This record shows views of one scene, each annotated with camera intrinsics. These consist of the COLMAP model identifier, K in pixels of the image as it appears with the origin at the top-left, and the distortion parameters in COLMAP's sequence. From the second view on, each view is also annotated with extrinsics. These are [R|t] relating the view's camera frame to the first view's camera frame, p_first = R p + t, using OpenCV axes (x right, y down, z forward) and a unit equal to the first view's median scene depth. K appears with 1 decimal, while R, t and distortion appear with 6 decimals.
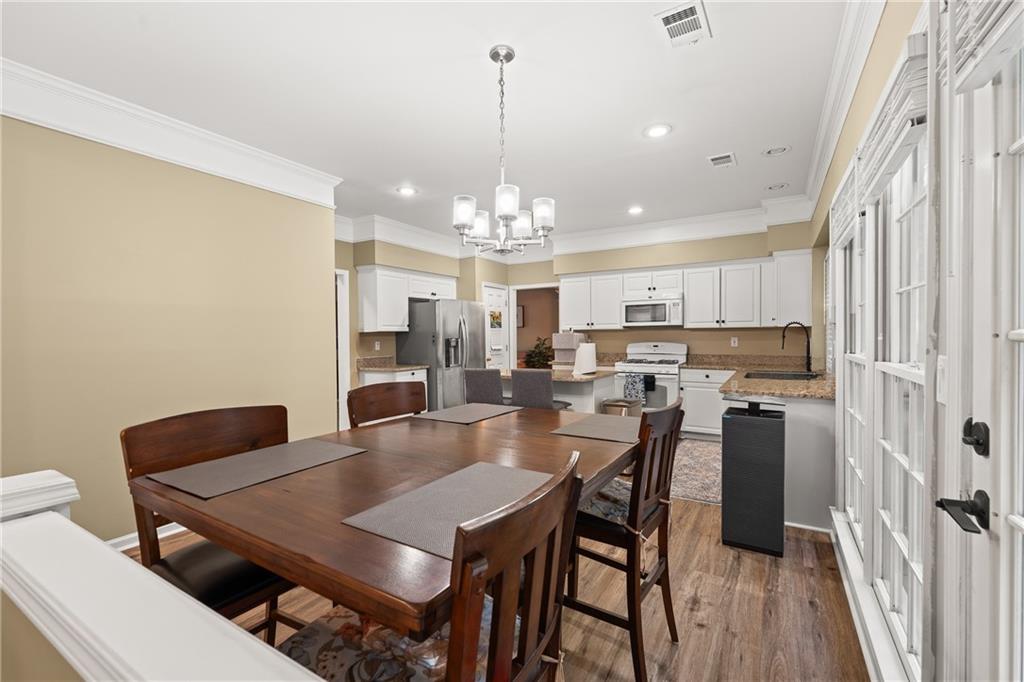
lens RADIAL K [[427.9, 0, 480.6], [0, 427.9, 339.7], [0, 0, 1]] dist [-0.022156, -0.000174]
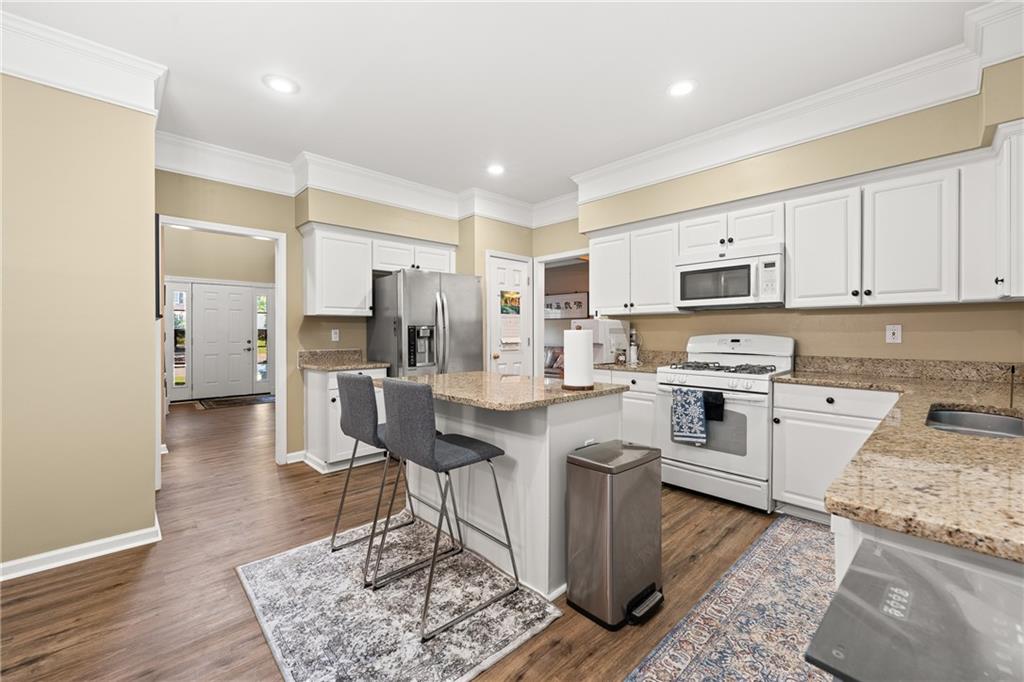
lens RADIAL K [[413.6, 0, 512.1], [0, 413.6, 330.5], [0, 0, 1]] dist [-0.001621, -0.000067]
pose [[0.978164, 0.008800, -0.207647, 0.239481], [-0.011564, 0.999860, -0.012098, 0.012239], [0.207511, 0.014235, 0.978129, 0.398650]]
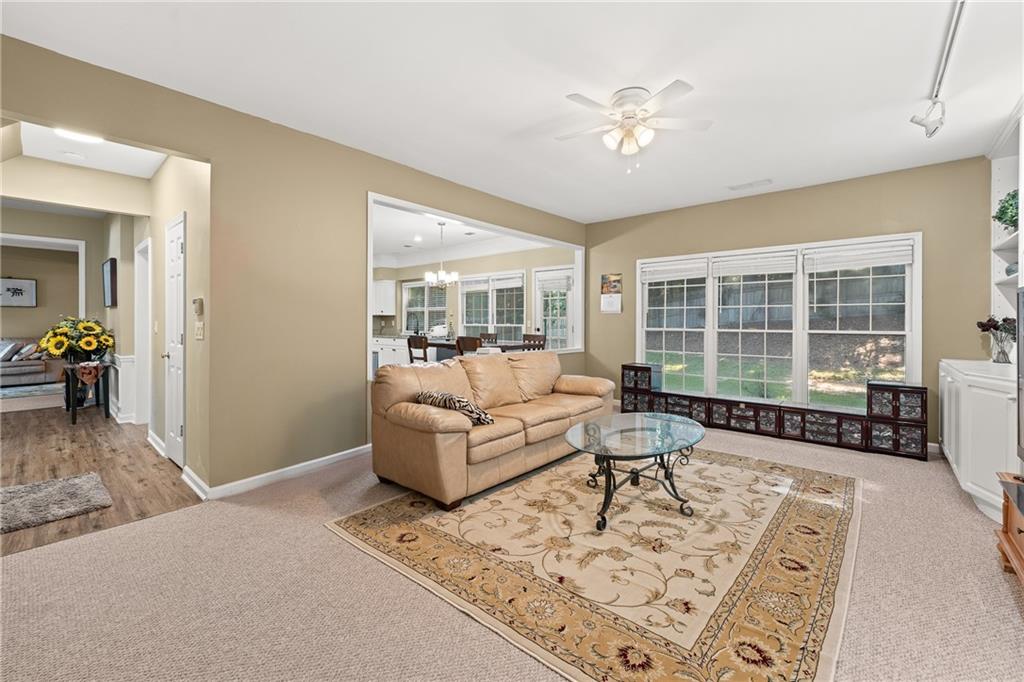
lens RADIAL K [[416.6, 0, 511.3], [0, 416.6, 323.9], [0, 0, 1]] dist [-0.001442, -0.000015]
pose [[0.135049, 0.001417, 0.990838, -1.092212], [0.005859, 0.999980, -0.002228, 0.017972], [-0.990822, 0.006106, 0.135038, 0.064370]]
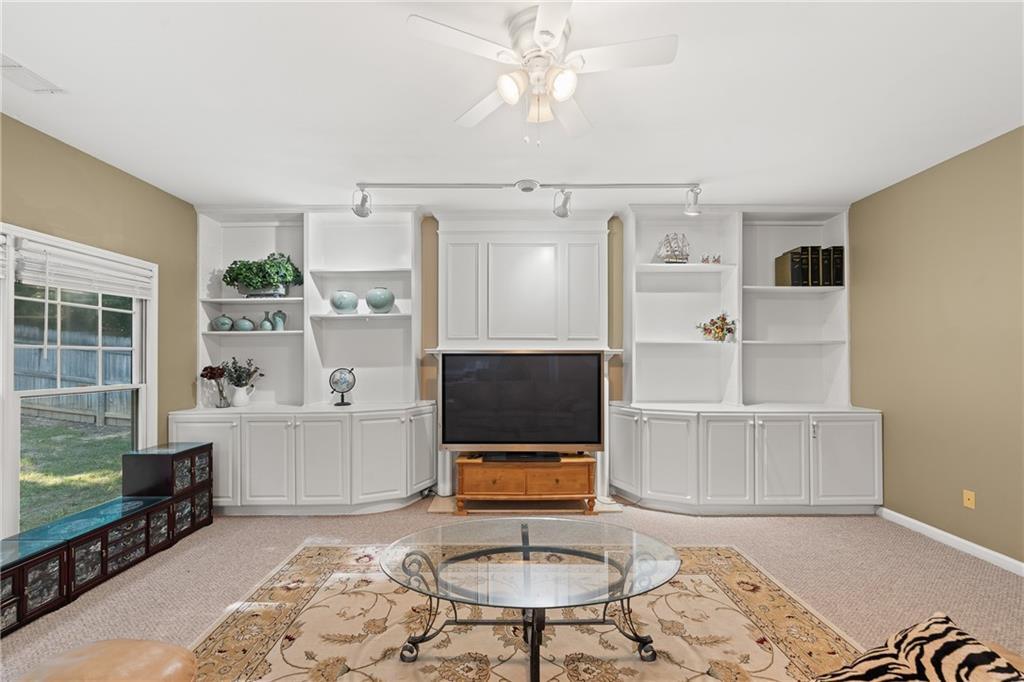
lens RADIAL K [[415.3, 0, 506.1], [0, 415.3, 358.1], [0, 0, 1]] dist [-0.000123, -0.000447]
pose [[-0.832054, 0.004719, -0.554675, -0.378516], [0.000409, 0.999969, 0.007895, -0.005486], [0.554695, 0.006342, -0.832030, 0.237918]]
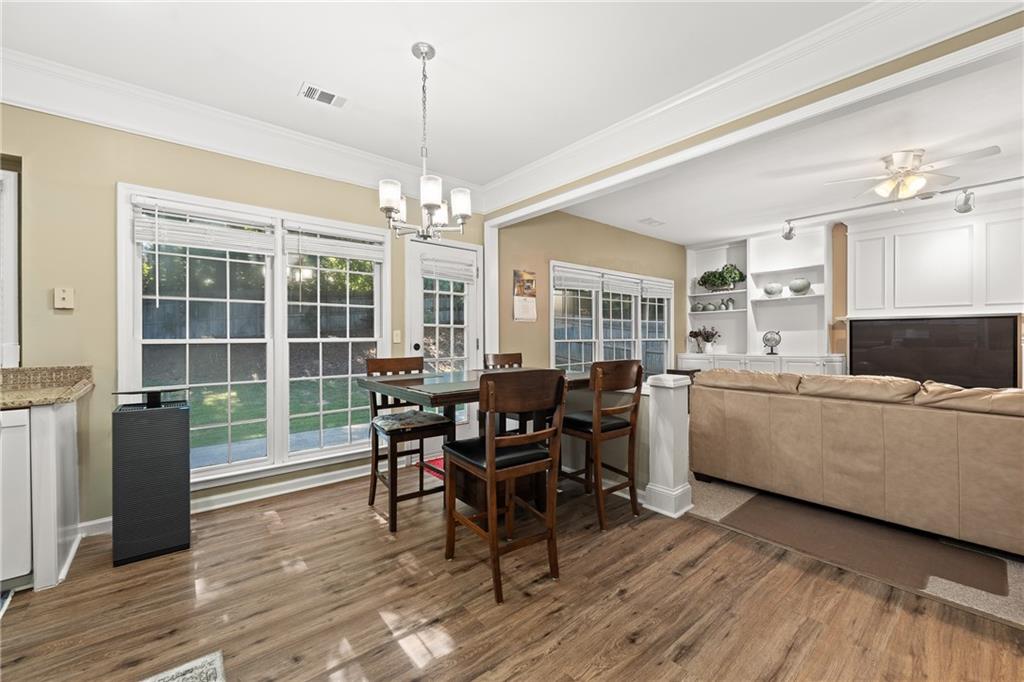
lens RADIAL K [[423.3, 0, 506.8], [0, 423.3, 342.7], [0, 0, 1]] dist [-0.017232, 0.000043]
pose [[-0.961824, 0.008280, 0.273544, -0.161600], [0.014630, 0.999669, 0.021183, 0.012762], [-0.273278, 0.024377, -0.961626, 0.780448]]
